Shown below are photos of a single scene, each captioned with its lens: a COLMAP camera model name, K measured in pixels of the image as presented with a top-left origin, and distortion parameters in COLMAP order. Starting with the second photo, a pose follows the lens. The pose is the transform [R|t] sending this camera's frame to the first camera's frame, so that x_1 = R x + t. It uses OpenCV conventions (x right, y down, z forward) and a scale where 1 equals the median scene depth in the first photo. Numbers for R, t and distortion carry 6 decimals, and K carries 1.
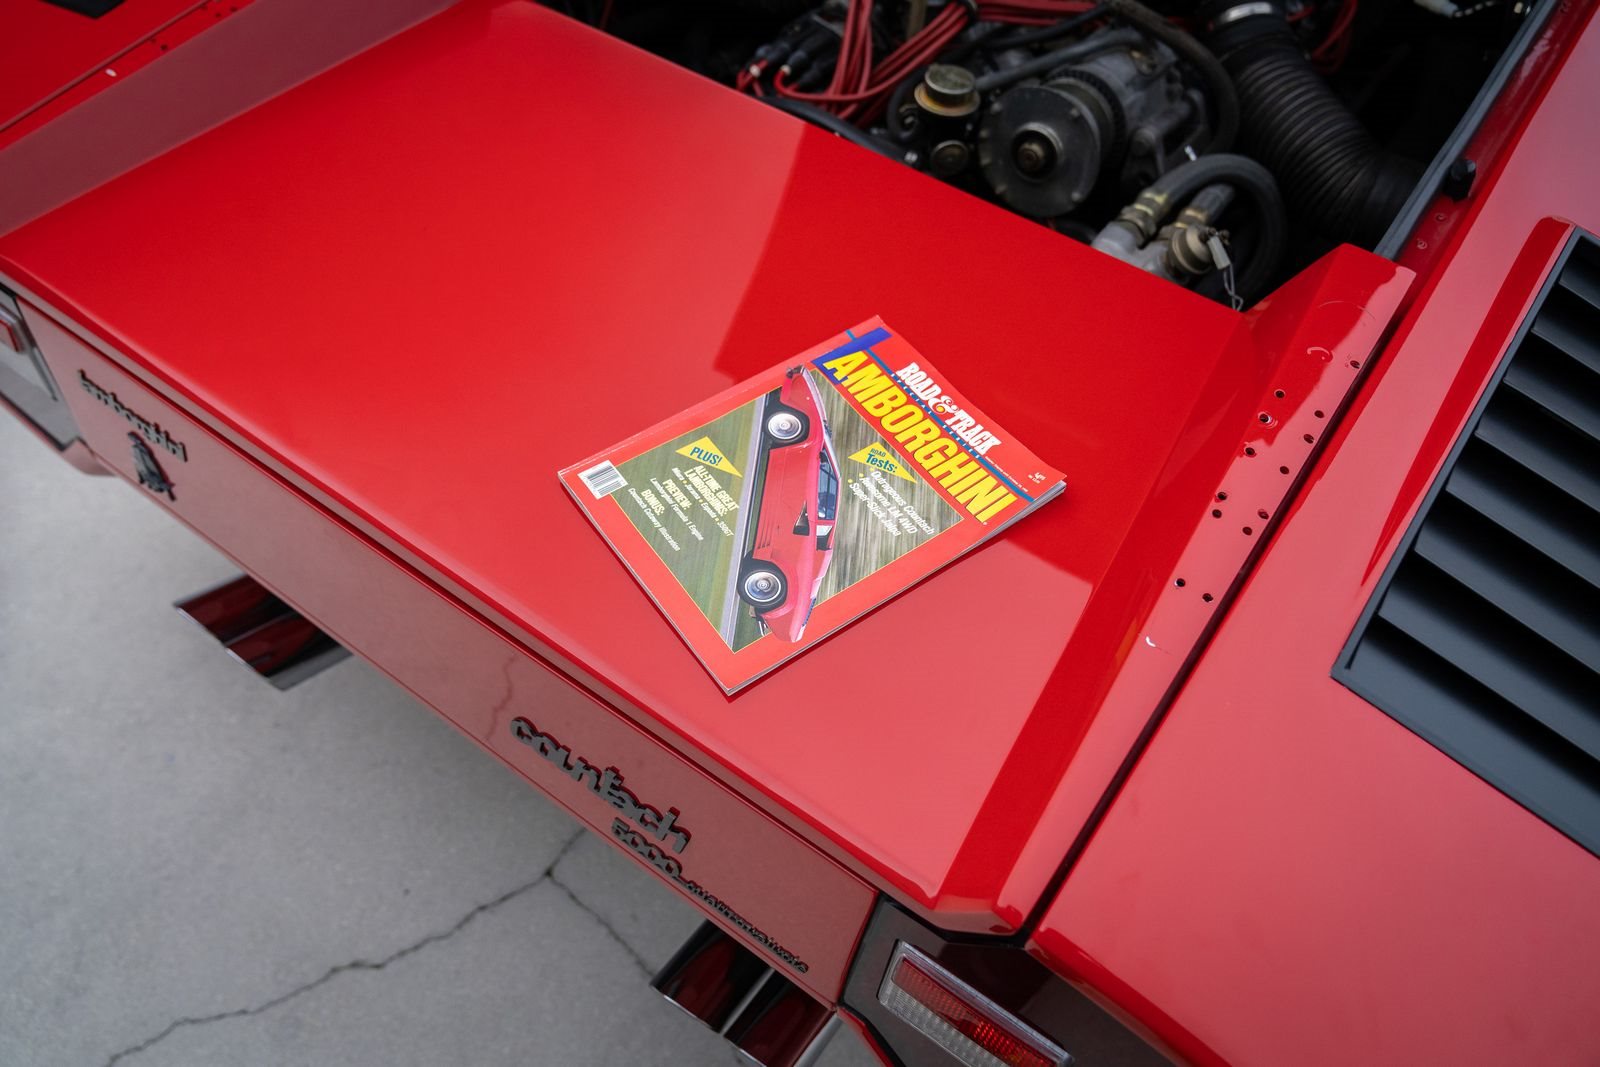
lens RADIAL K [[1234.4, 0, 792.2], [0, 1234.4, 537.7], [0, 0, 1]] dist [-0.008941, 0.005650]
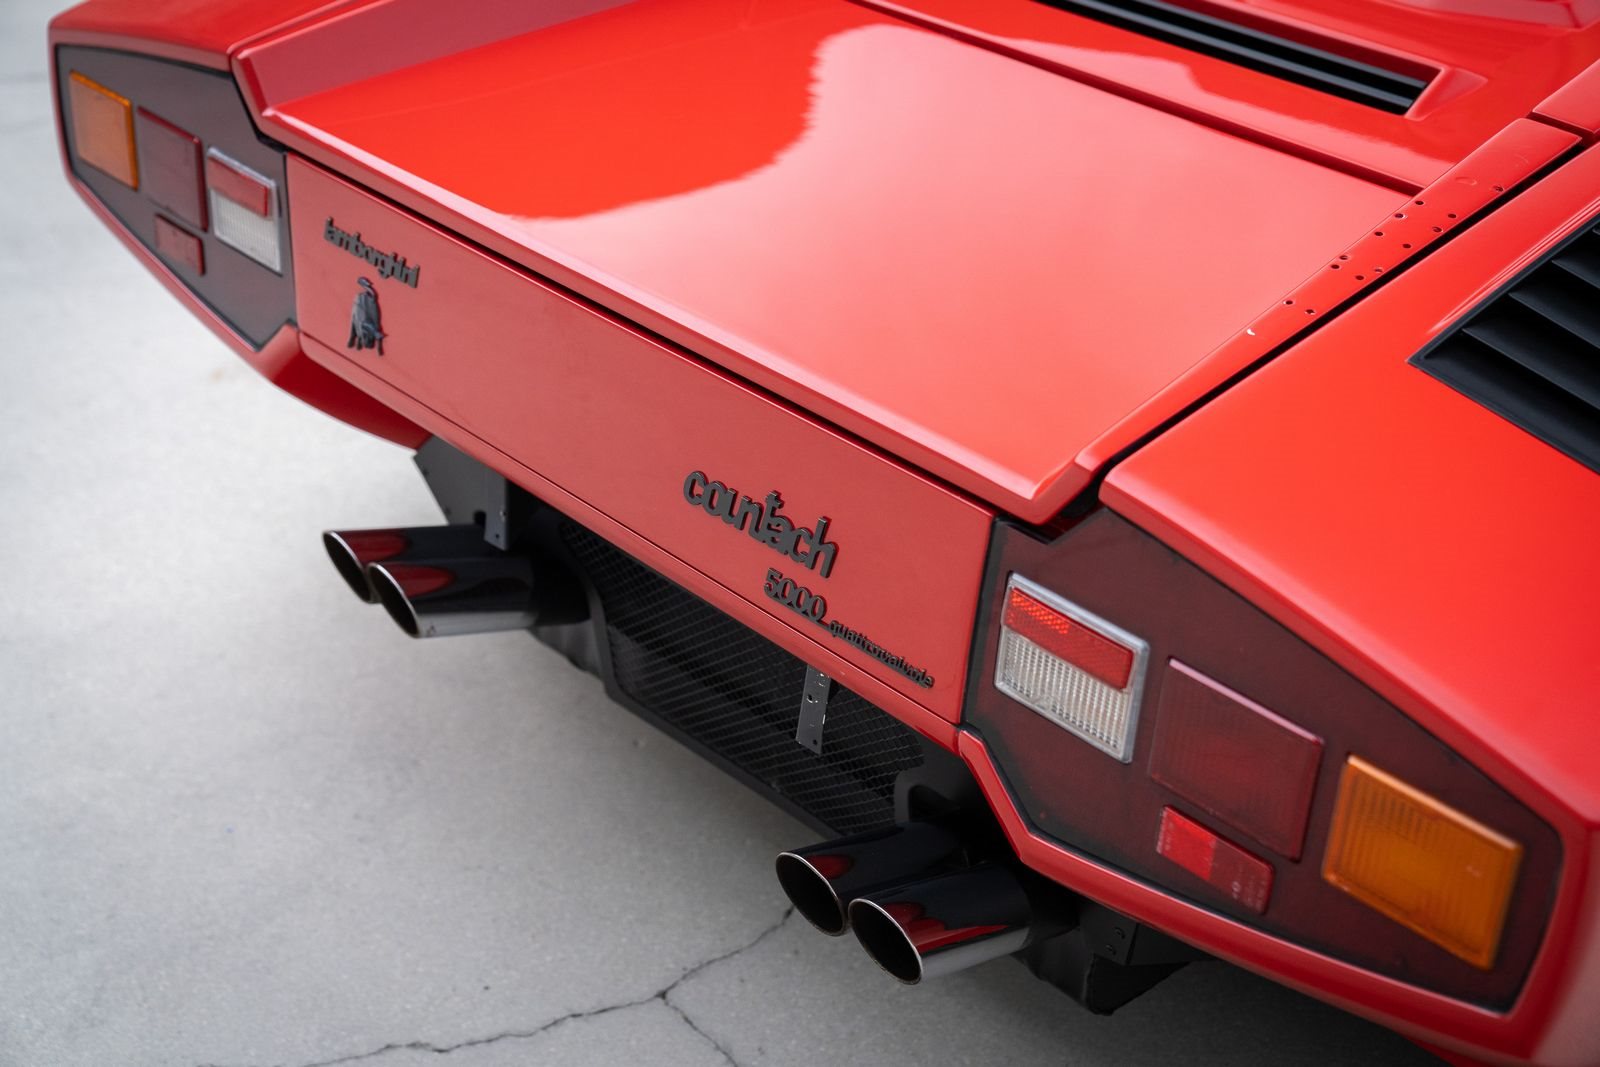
lens RADIAL K [[2304.5, 0, 794.8], [0, 2304.5, 533.6], [0, 0, 1]] dist [0.020800, 0.000000]
pose [[0.981833, 0.074977, -0.174308, 0.125331], [-0.129952, 0.935073, -0.329775, 0.491818], [0.138265, 0.346436, 0.927828, -0.474853]]
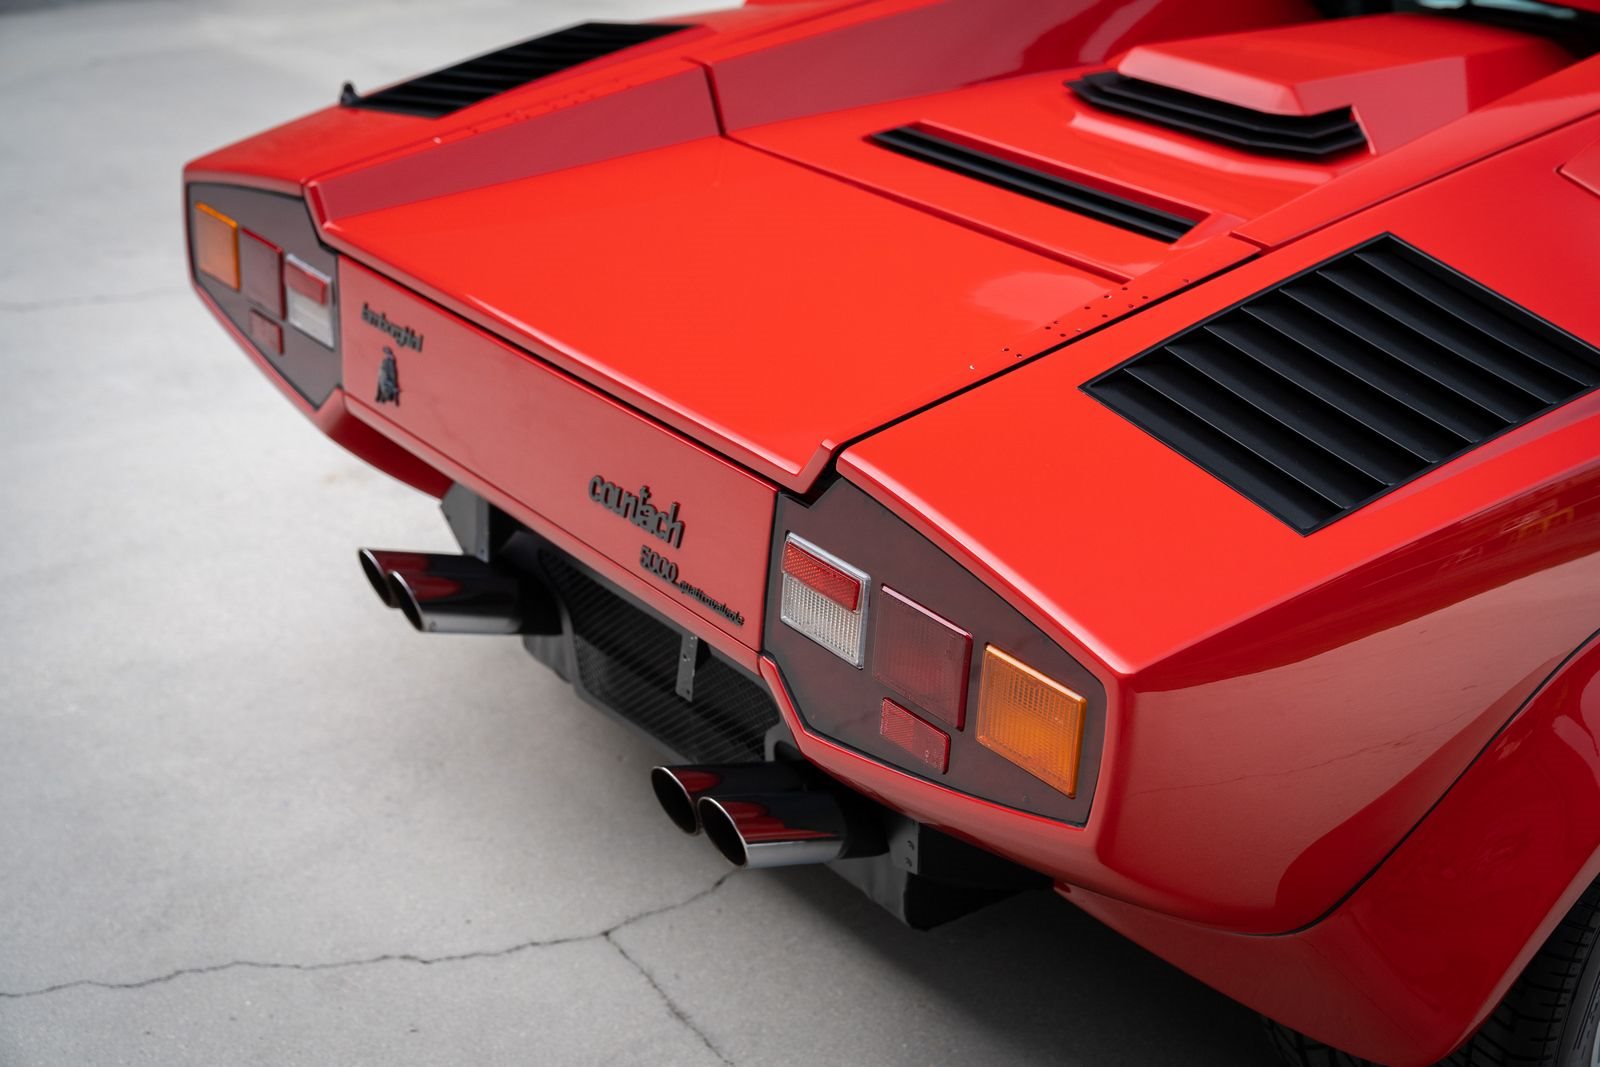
lens RADIAL K [[2237.8, 0, 807.0], [0, 2237.8, 535.1], [0, 0, 1]] dist [0.016529, 0.000000]
pose [[0.962076, 0.089291, -0.257752, 0.407475], [-0.192470, 0.891789, -0.409472, 0.720327], [0.193298, 0.443553, 0.875155, -0.706521]]
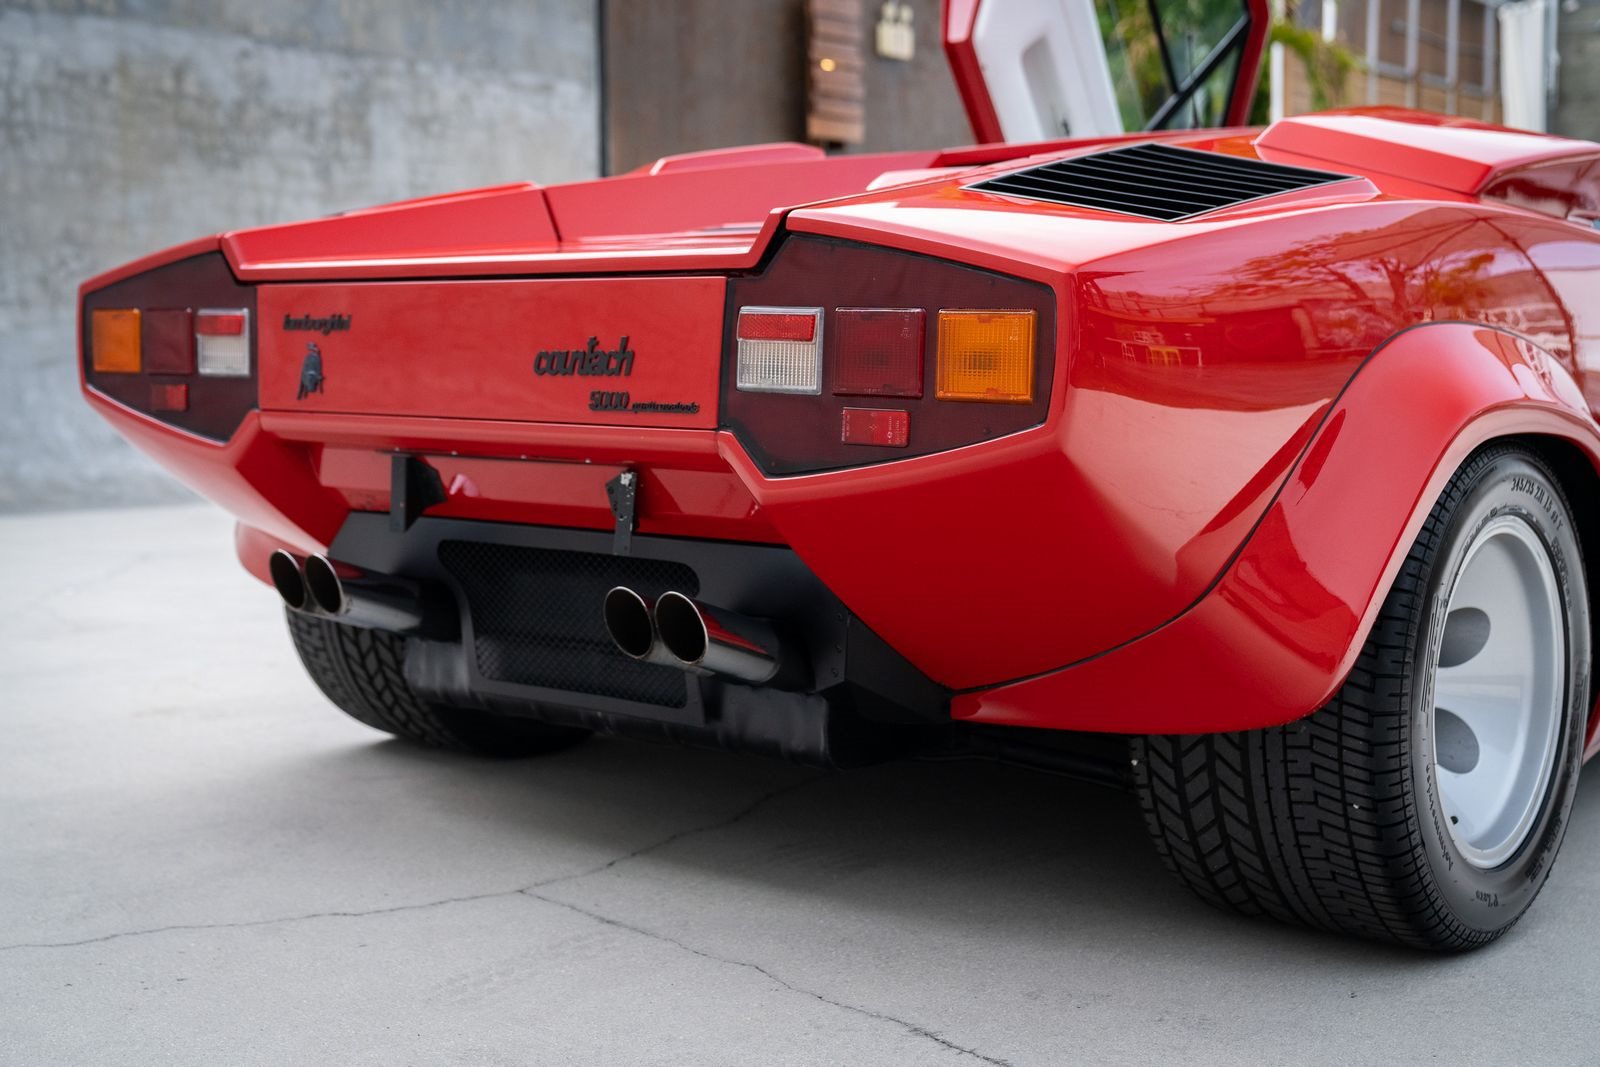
lens RADIAL K [[2084.5, 0, 800.3], [0, 2084.5, 537.4], [0, 0, 1]] dist [0.002905, 0.000000]
pose [[0.996775, -0.044400, -0.066839, 0.181294], [-0.014140, 0.722736, -0.690979, 1.335629], [0.078986, 0.689696, 0.719778, -0.490183]]
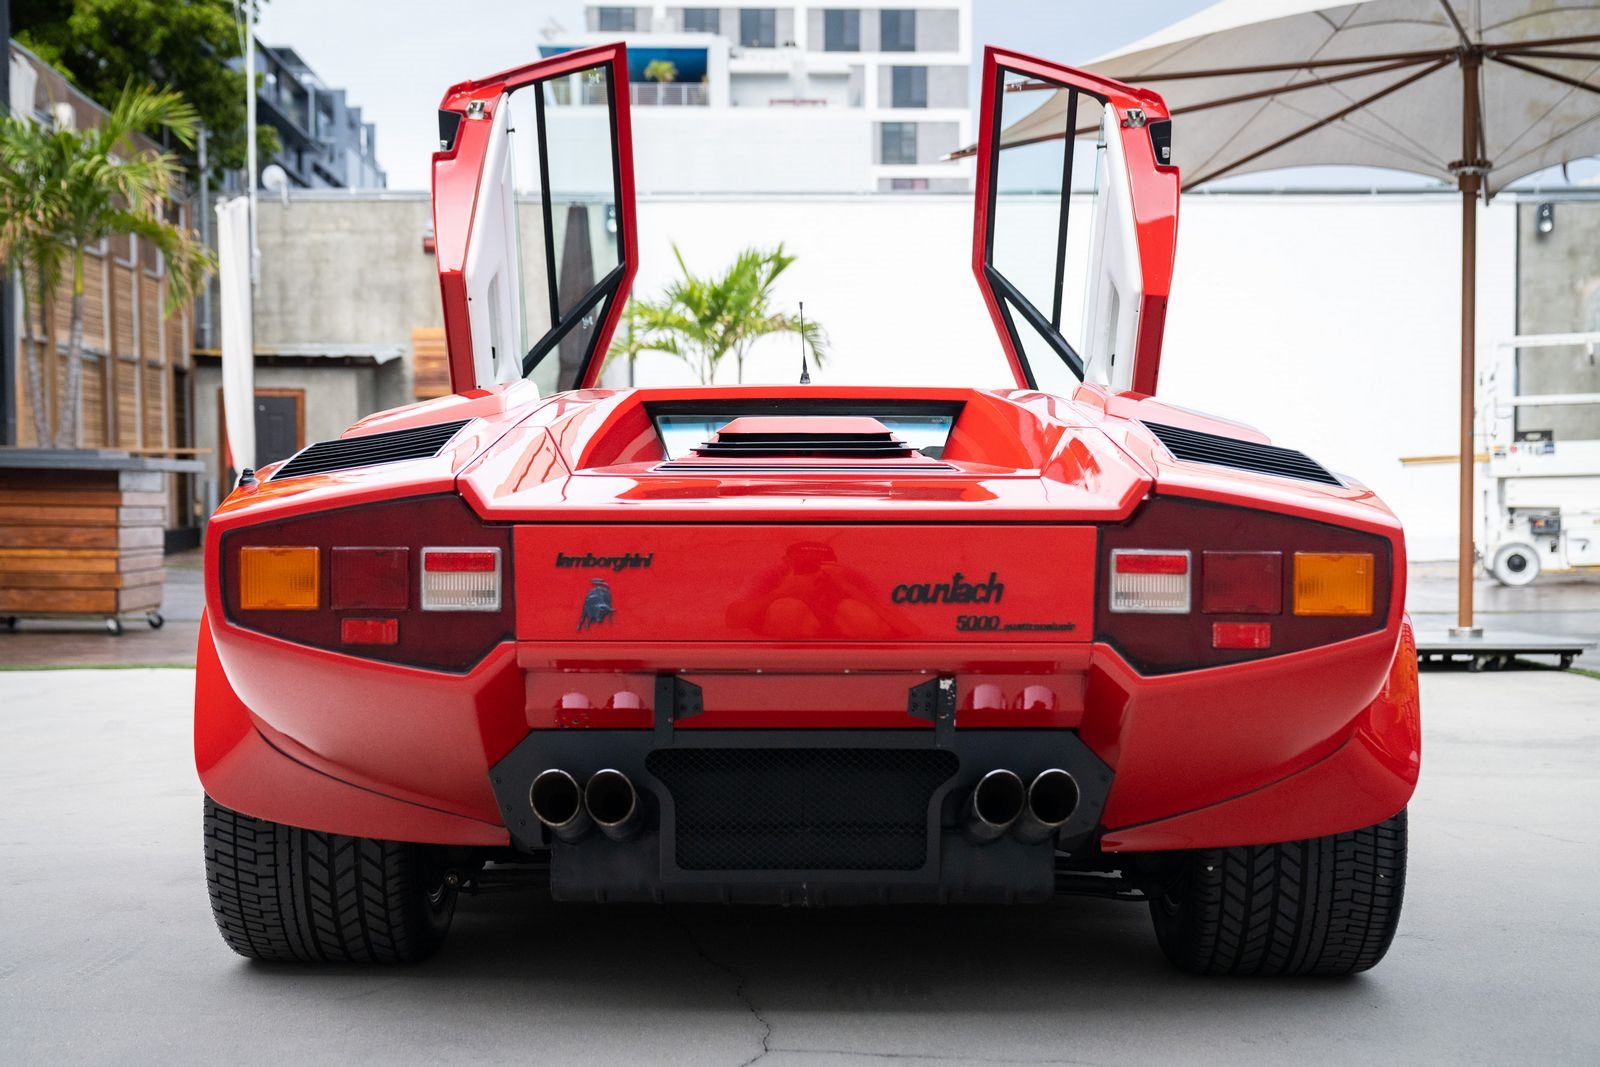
lens RADIAL K [[2084.5, 0, 802.4], [0, 2084.5, 532.5], [0, 0, 1]] dist [0.002905, 0.000000]
pose [[0.808604, -0.061865, 0.585091, -1.389162], [0.471947, 0.662014, -0.582240, 1.189658], [-0.351319, 0.746934, 0.564504, -0.565238]]
